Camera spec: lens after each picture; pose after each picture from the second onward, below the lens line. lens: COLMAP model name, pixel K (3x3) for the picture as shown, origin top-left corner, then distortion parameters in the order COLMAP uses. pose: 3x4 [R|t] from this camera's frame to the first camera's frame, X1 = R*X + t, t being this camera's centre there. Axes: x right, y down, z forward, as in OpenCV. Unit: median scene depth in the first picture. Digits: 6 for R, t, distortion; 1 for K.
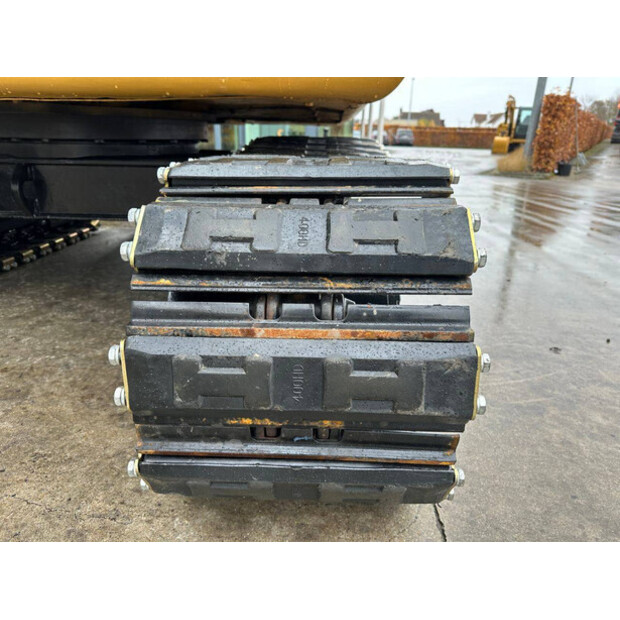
lens RADIAL K [[427.9, 0, 308.2], [0, 427.9, 330.3], [0, 0, 1]] dist [0.078680, -0.085350]
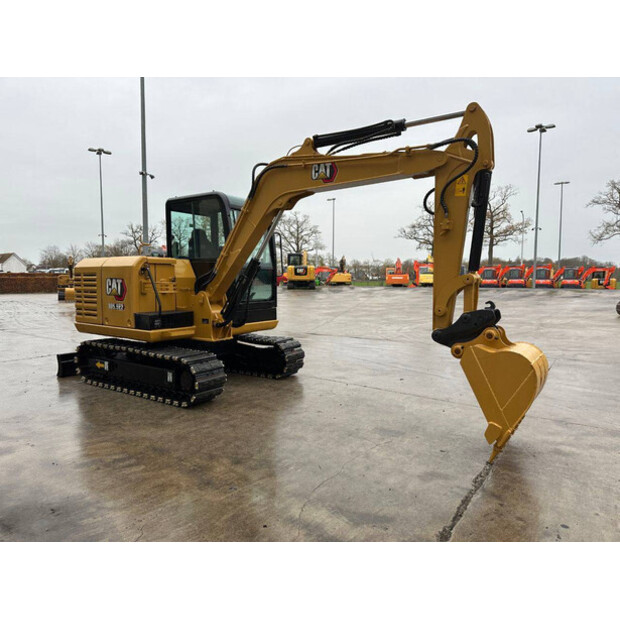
lens RADIAL K [[431.8, 0, 311.4], [0, 431.8, 310.7], [0, 0, 1]] dist [0.078545, -0.095874]
pose [[0.539491, -0.076305, 0.838527, -0.533514], [0.344875, 0.928539, -0.137390, 0.040874], [-0.768121, 0.363308, 0.527255, -0.336289]]
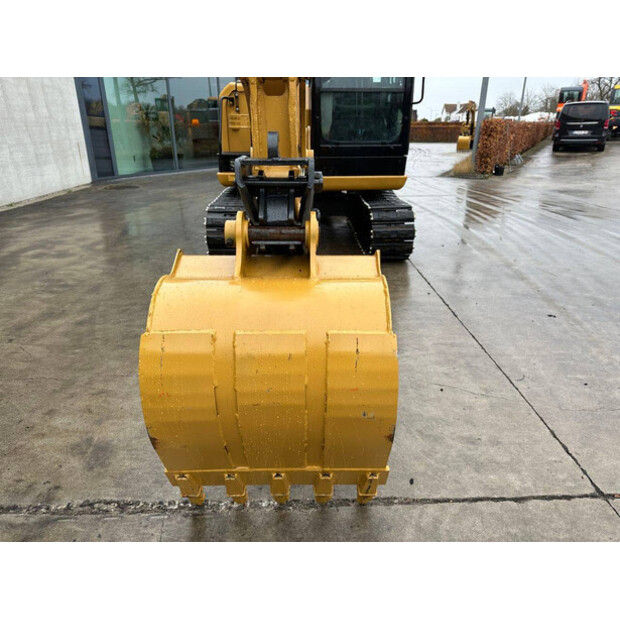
lens RADIAL K [[431.8, 0, 311.4], [0, 431.8, 310.7], [0, 0, 1]] dist [0.078545, -0.095874]
pose [[0.998164, -0.035999, 0.048715, -0.110195], [0.036952, 0.999140, -0.018813, 0.091073], [-0.047995, 0.020579, 0.998636, -0.385608]]
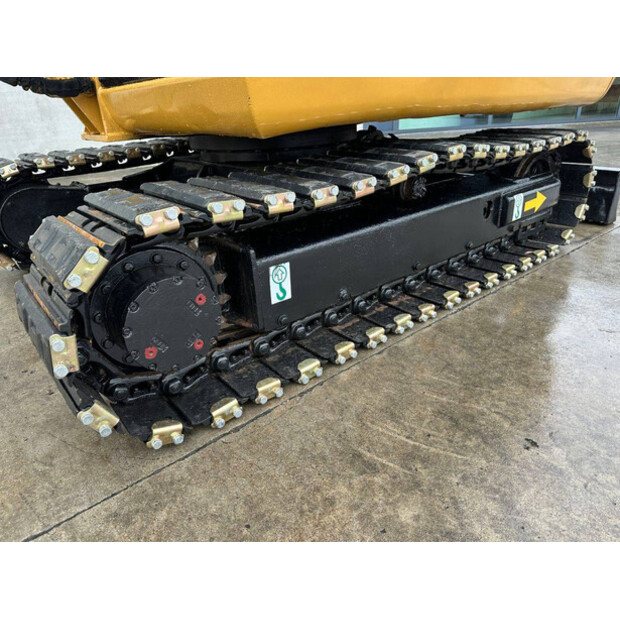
lens RADIAL K [[431.8, 0, 311.4], [0, 431.8, 310.7], [0, 0, 1]] dist [0.078545, -0.095874]
pose [[0.662069, 0.276488, -0.696576, 0.111418], [-0.248629, 0.957852, 0.143884, -0.026815], [0.706999, 0.077928, 0.702908, 0.026745]]
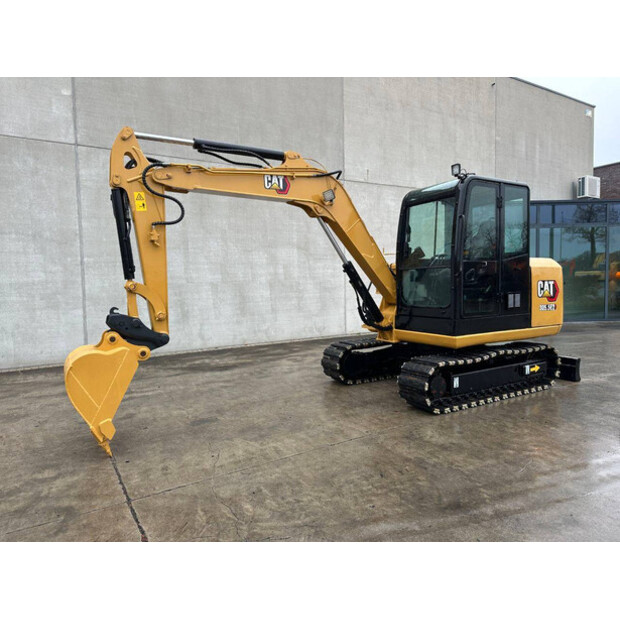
lens RADIAL K [[430.1, 0, 312.6], [0, 430.1, 306.1], [0, 0, 1]] dist [0.074485, -0.095960]
pose [[0.545731, 0.022354, -0.837662, 0.351601], [-0.313994, 0.932266, -0.179687, 0.048975], [0.776908, 0.361081, 0.515785, -0.324363]]
